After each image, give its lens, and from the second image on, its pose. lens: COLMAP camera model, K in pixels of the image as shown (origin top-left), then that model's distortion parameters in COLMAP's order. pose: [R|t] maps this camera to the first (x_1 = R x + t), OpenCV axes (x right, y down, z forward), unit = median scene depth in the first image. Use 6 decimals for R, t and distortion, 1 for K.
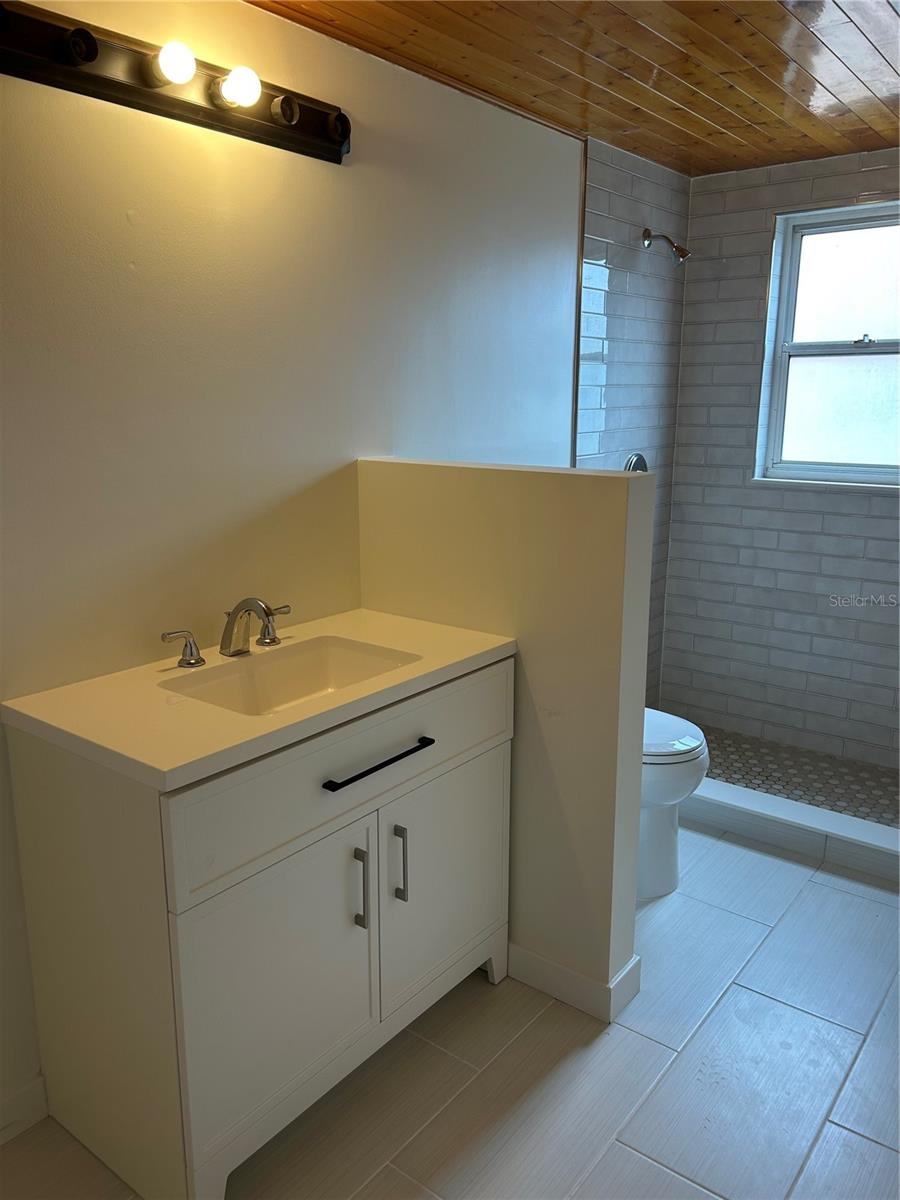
lens RADIAL K [[913.3, 0, 452.3], [0, 913.3, 604.2], [0, 0, 1]] dist [0.034303, -0.006720]
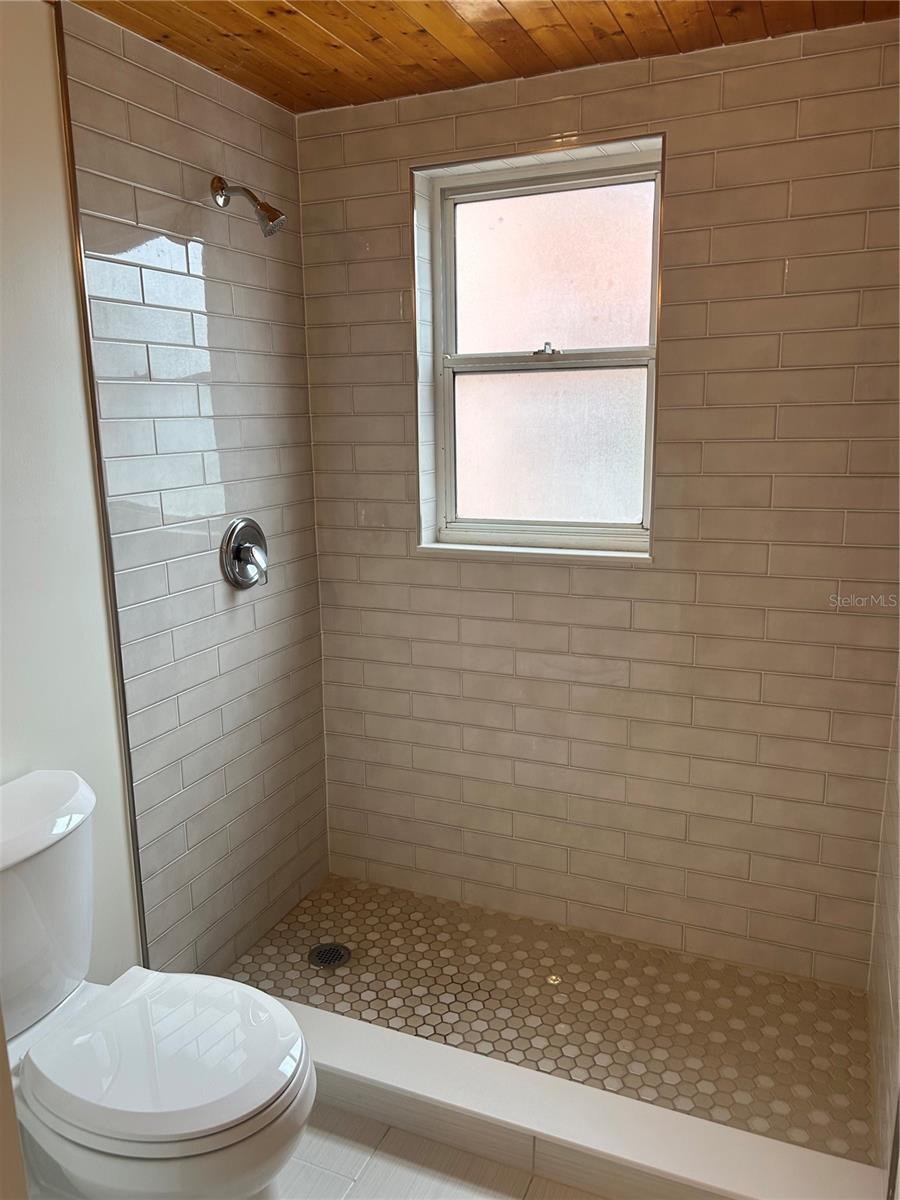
lens RADIAL K [[904.0, 0, 450.0], [0, 904.0, 600.0], [0, 0, 1]] dist [0.045795, -0.060467]
pose [[0.967983, -0.063825, 0.242764, 0.182070], [0.070608, 0.997317, -0.019334, -0.081652], [-0.240879, 0.035856, 0.969893, 0.326707]]
